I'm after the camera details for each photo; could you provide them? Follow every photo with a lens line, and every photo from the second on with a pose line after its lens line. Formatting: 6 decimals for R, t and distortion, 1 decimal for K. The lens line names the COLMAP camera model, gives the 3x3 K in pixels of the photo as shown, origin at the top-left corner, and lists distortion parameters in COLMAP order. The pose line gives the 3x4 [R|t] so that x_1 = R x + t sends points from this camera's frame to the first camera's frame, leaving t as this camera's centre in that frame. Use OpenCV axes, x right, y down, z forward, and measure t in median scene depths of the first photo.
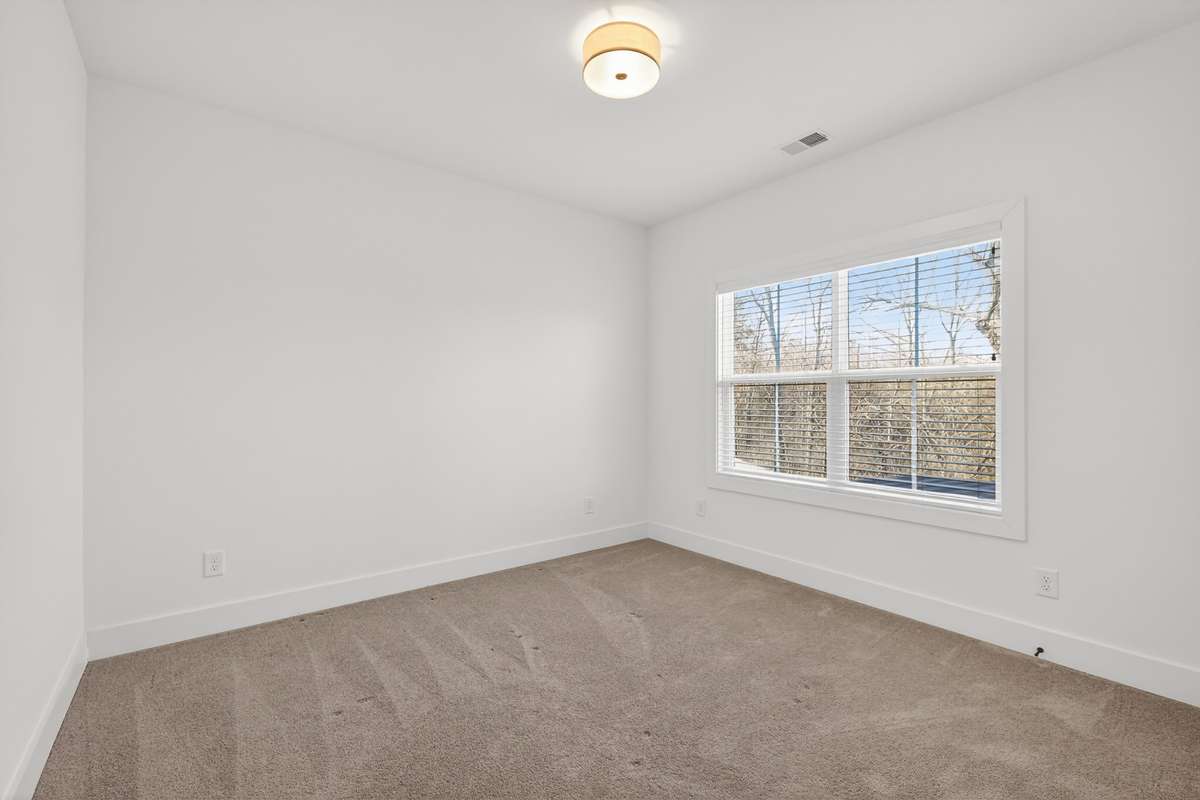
lens RADIAL K [[523.3, 0, 602.1], [0, 523.3, 399.1], [0, 0, 1]] dist [0.002264, 0.000264]
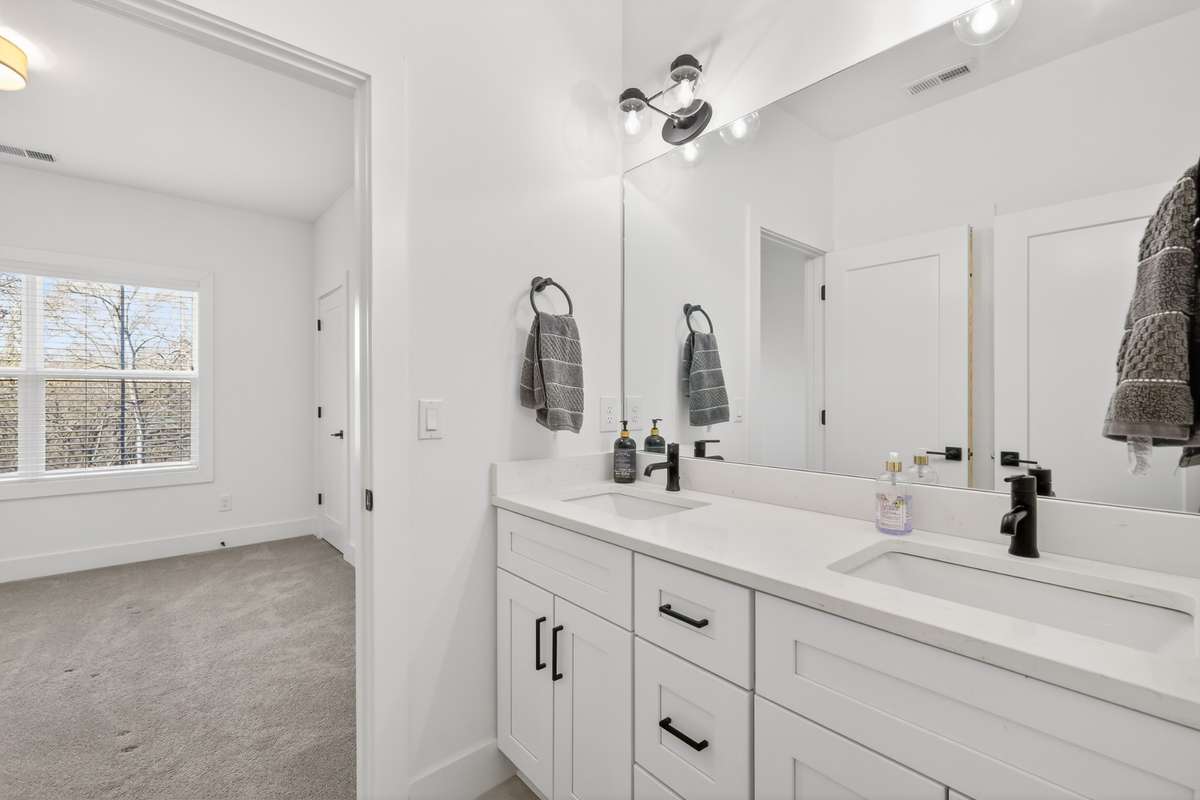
lens RADIAL K [[523.3, 0, 602.1], [0, 523.3, 399.1], [0, 0, 1]] dist [0.002264, 0.000264]
pose [[-0.077839, 0.008475, 0.996930, -0.900918], [0.015260, 0.999857, -0.007309, 0.042964], [-0.996849, 0.014645, -0.077957, -0.086208]]
